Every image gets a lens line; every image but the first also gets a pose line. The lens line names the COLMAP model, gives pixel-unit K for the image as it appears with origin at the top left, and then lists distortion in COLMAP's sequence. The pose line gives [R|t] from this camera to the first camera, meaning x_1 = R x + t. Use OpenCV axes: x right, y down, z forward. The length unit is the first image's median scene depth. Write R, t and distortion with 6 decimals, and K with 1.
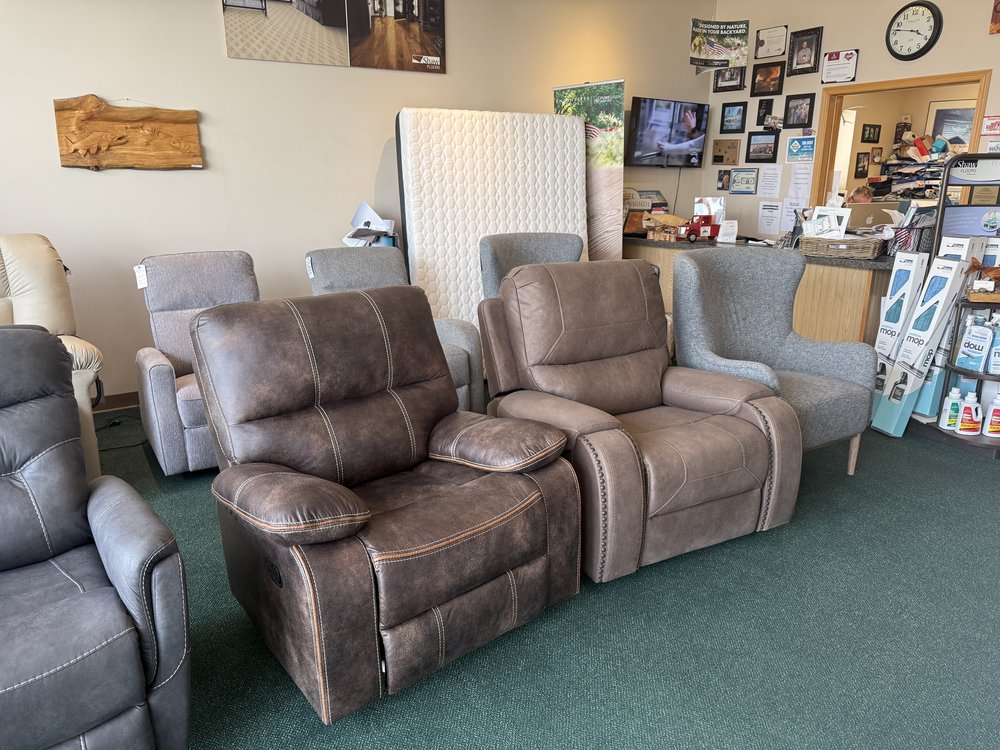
lens RADIAL K [[718.9, 0, 500.0], [0, 718.9, 375.0], [0, 0, 1]] dist [0.053077, -0.066691]
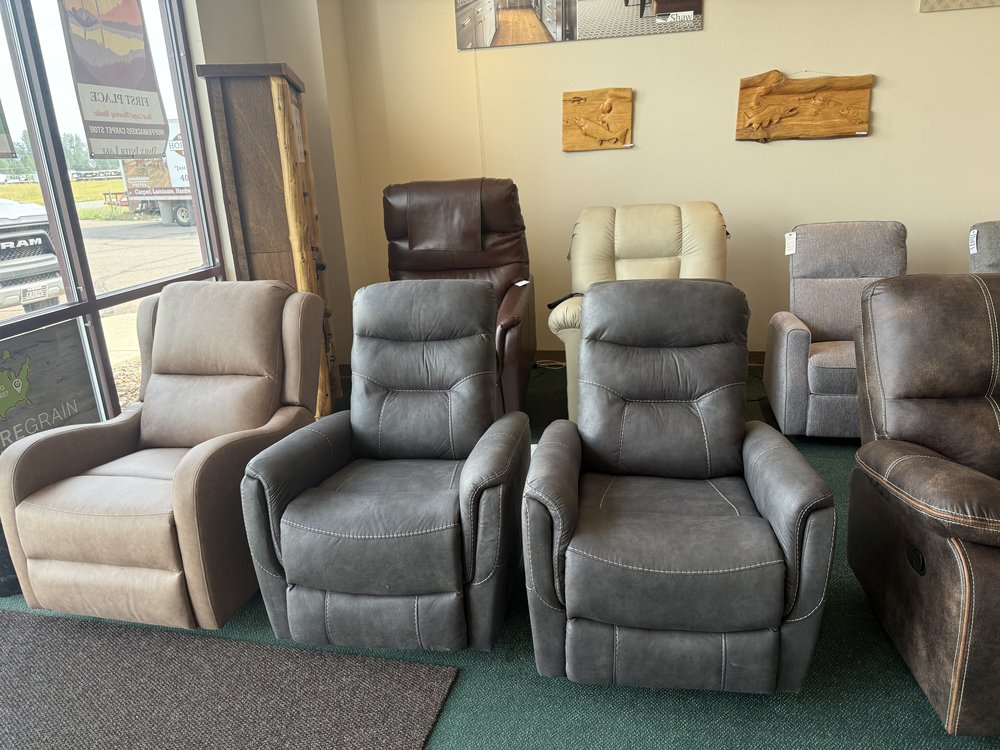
lens RADIAL K [[718.9, 0, 500.0], [0, 718.9, 375.0], [0, 0, 1]] dist [0.053077, -0.066691]
pose [[0.707629, 0.175364, -0.684477, -0.082793], [-0.148261, 0.983998, 0.098827, 0.020243], [0.690854, 0.031548, 0.722305, -0.079158]]
